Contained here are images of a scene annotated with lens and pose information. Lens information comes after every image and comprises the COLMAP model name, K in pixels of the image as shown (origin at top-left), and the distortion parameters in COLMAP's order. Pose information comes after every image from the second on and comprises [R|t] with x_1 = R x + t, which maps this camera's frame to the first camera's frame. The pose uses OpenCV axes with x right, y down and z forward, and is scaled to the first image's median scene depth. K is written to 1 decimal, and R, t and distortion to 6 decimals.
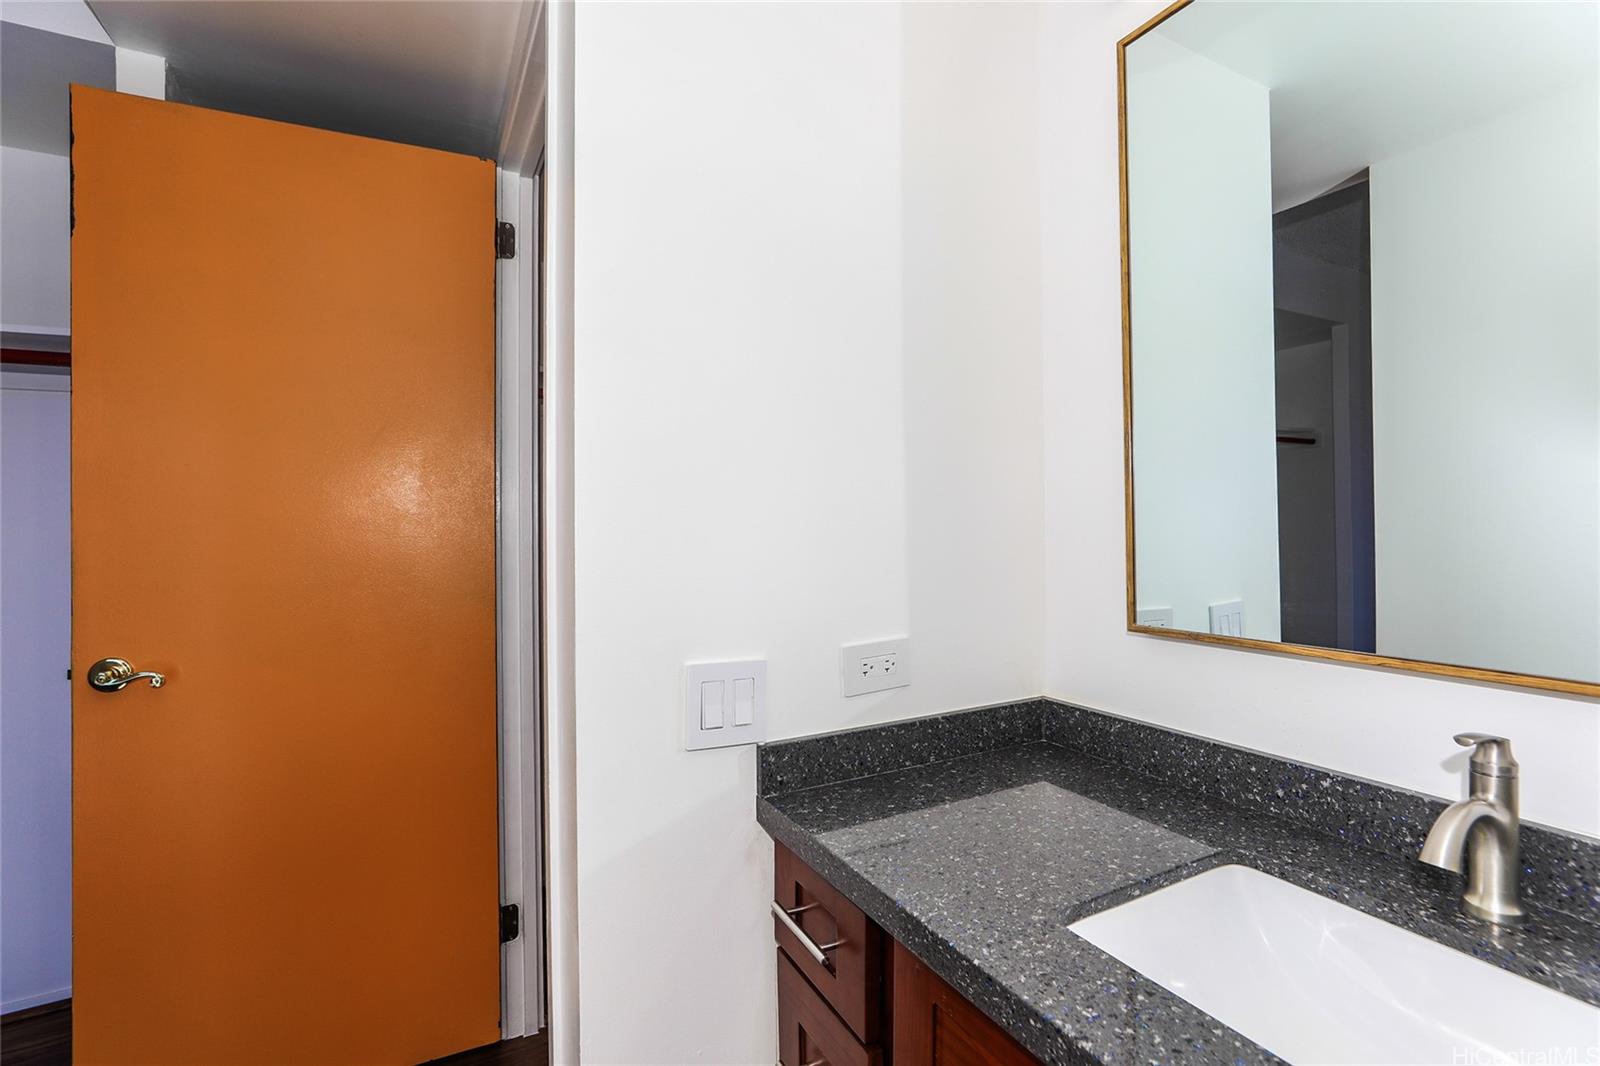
lens RADIAL K [[742.0, 0, 800.0], [0, 742.0, 533.0], [0, 0, 1]] dist [0.001060, 0.000074]
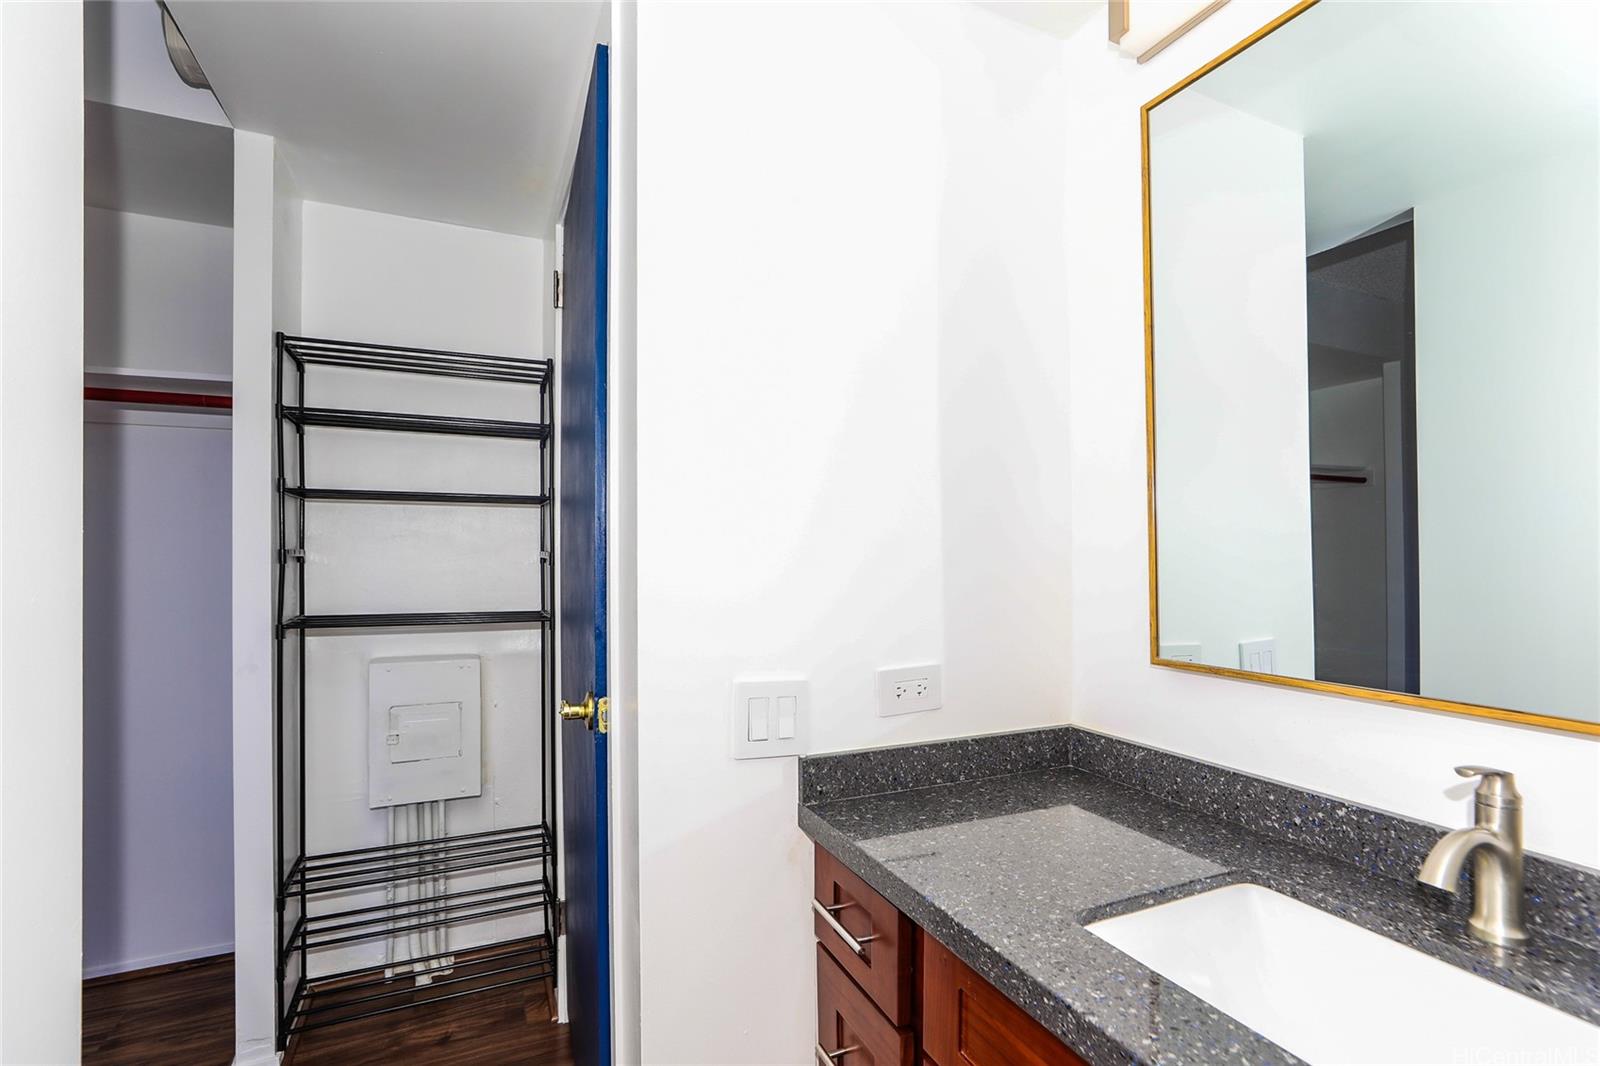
lens RADIAL K [[734.6, 0, 725.6], [0, 734.6, 516.6], [0, 0, 1]] dist [-0.004941, 0.000328]
pose [[0.989401, 0.005330, -0.145109, -0.014032], [-0.013992, 0.998176, -0.058733, -0.011746], [0.144531, 0.060141, 0.987671, -0.193556]]
